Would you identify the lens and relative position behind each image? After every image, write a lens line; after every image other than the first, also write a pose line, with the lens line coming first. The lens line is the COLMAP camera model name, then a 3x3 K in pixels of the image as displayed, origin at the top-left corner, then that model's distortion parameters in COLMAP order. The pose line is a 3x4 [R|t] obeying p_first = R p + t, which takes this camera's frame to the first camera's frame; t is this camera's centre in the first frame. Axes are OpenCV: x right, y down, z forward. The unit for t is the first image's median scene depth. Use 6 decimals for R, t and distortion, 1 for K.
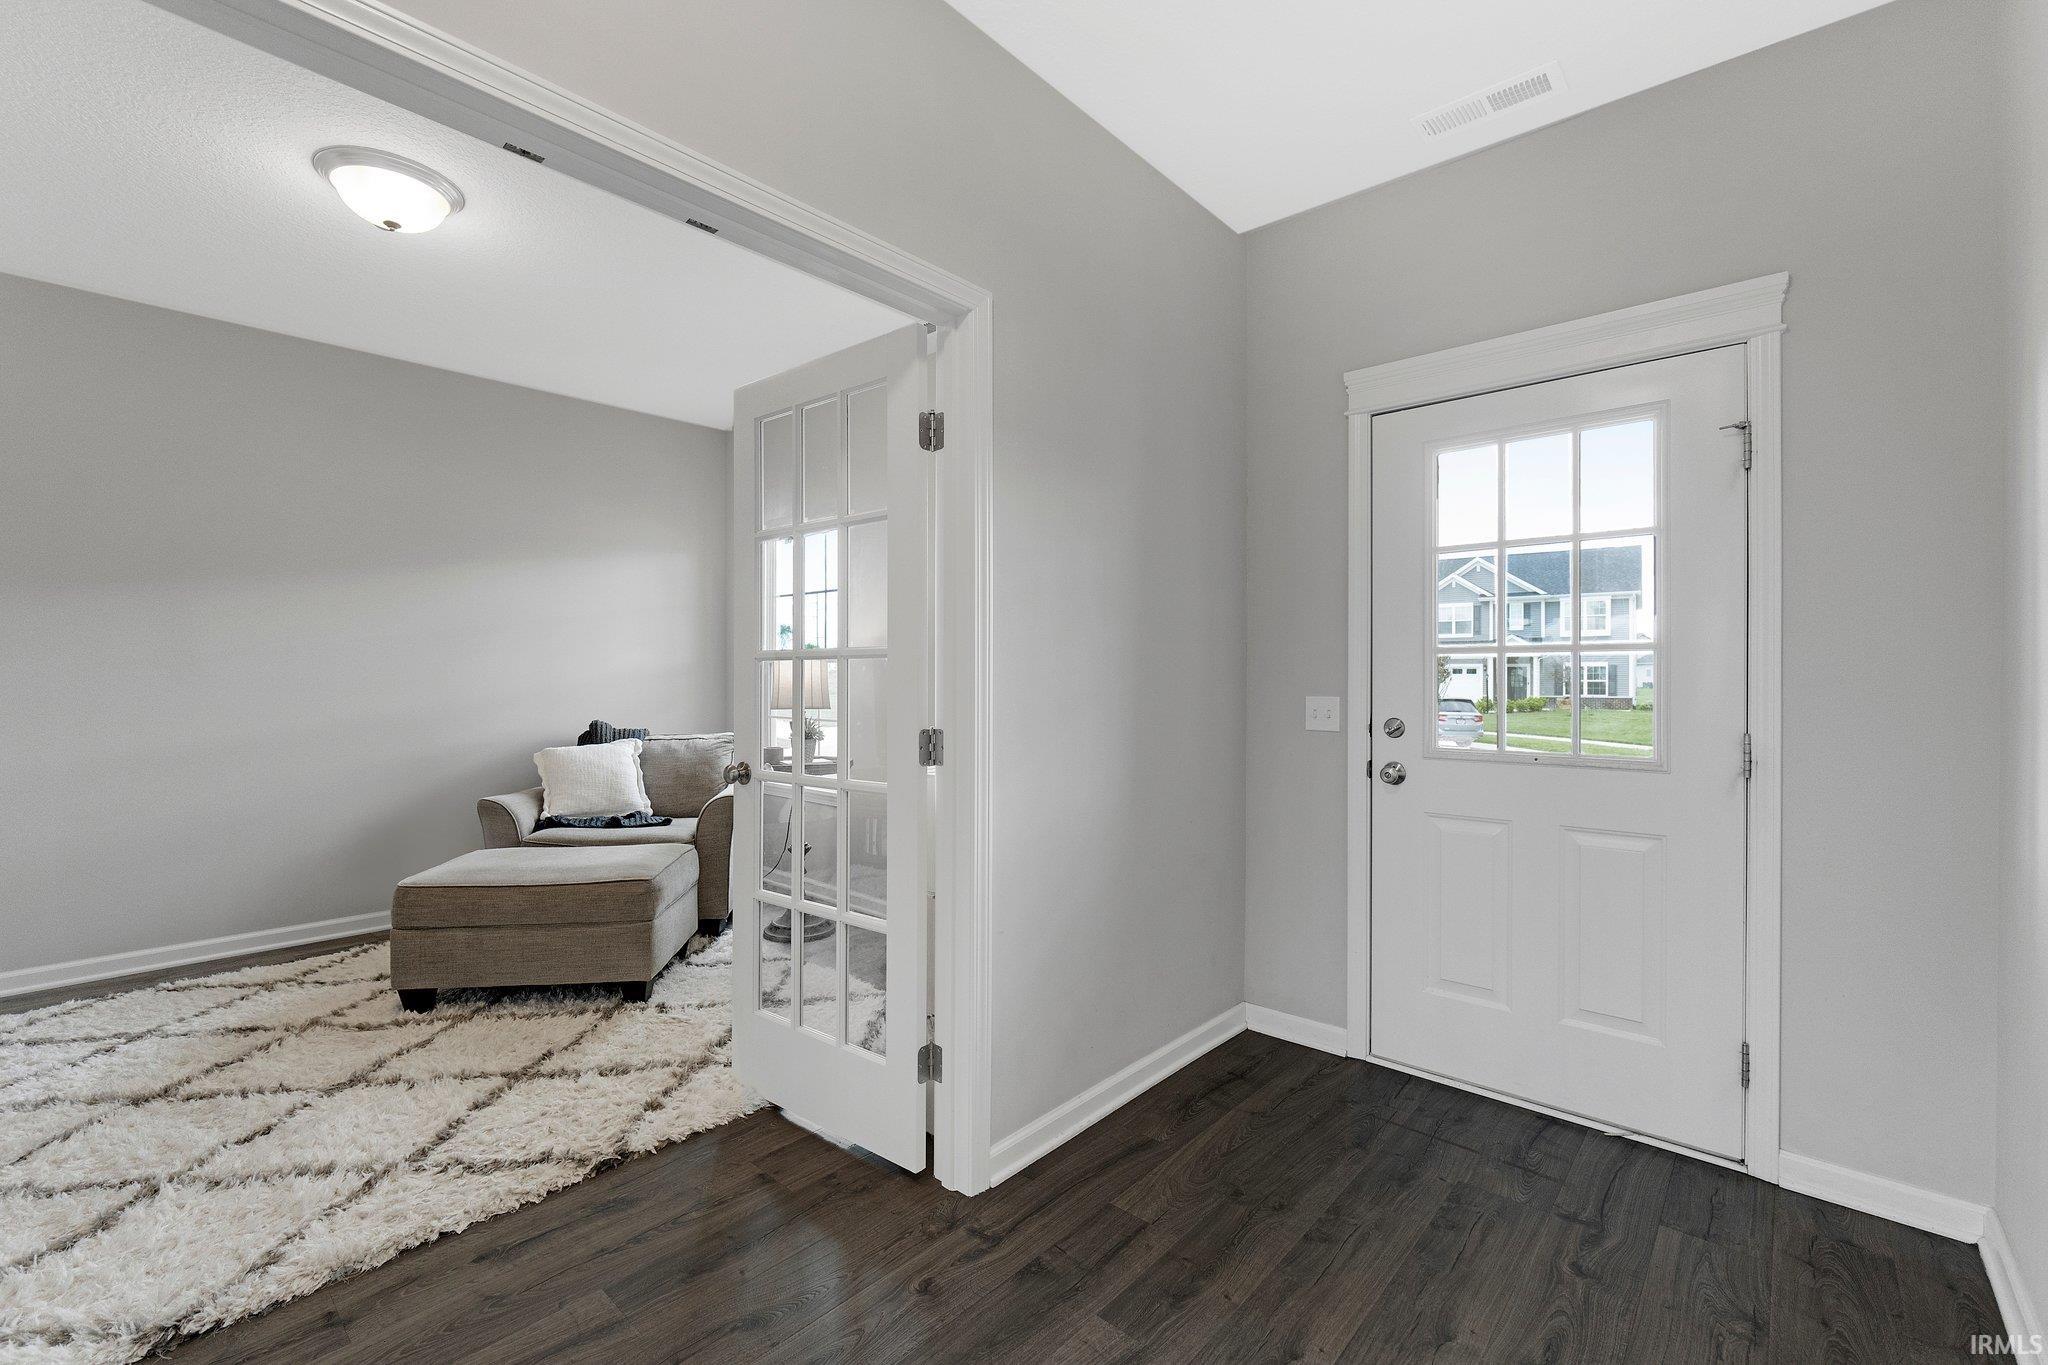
lens RADIAL K [[870.3, 0, 1024.0], [0, 870.3, 682.5], [0, 0, 1]] dist [0.003032, 0.000154]
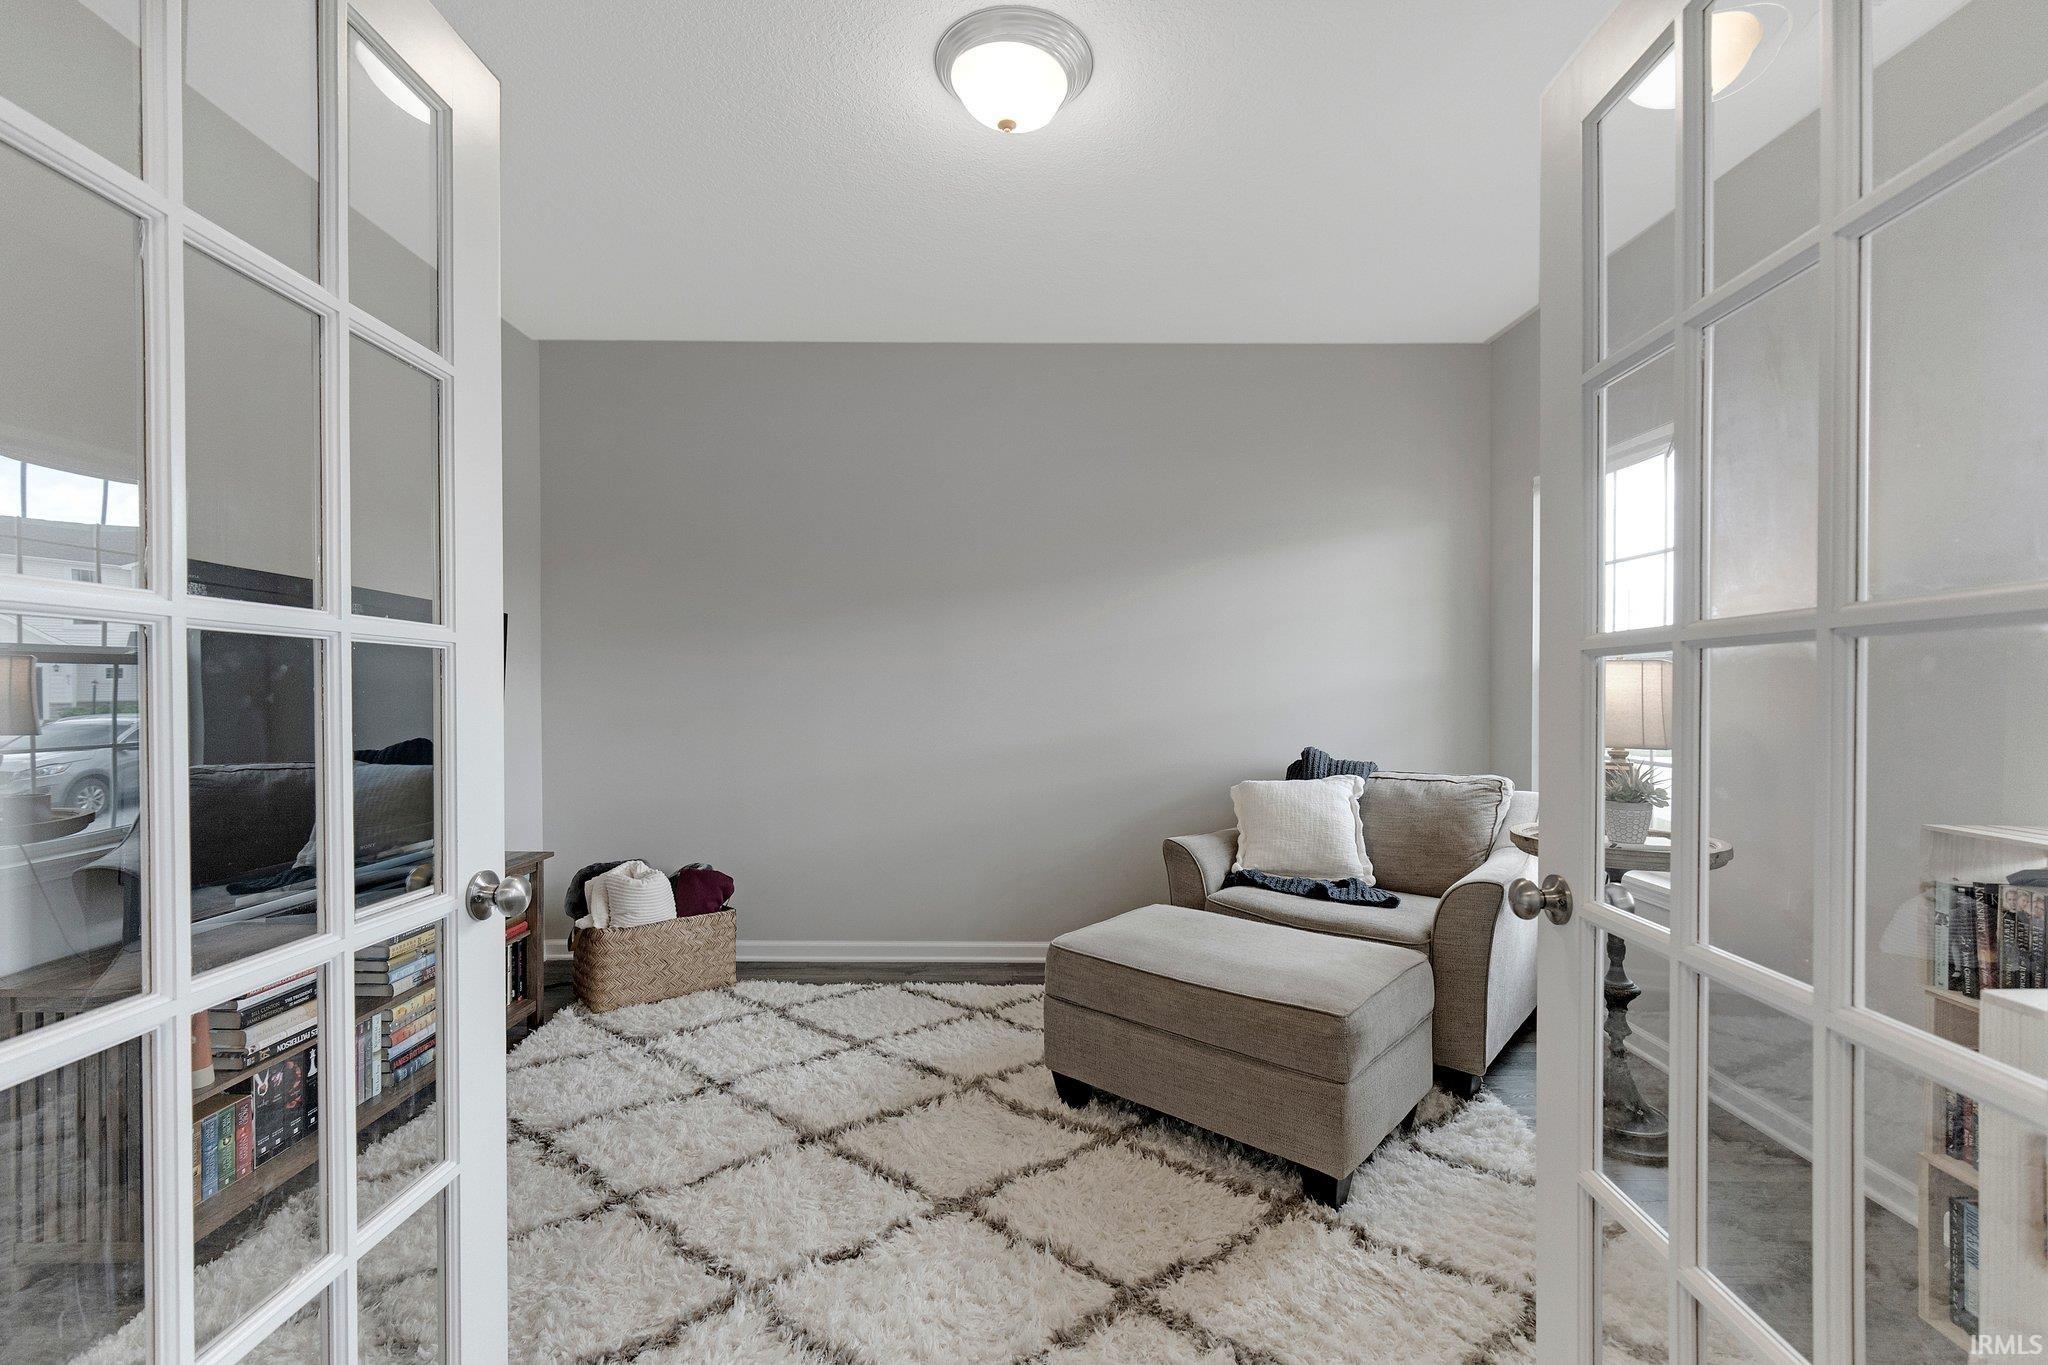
lens RADIAL K [[870.3, 0, 1024.0], [0, 870.3, 682.5], [0, 0, 1]] dist [0.003032, 0.000154]
pose [[0.668817, -0.005387, -0.743407, -0.115573], [-0.007790, 0.999868, -0.014253, -0.002154], [0.743386, 0.015324, 0.668687, 0.404572]]
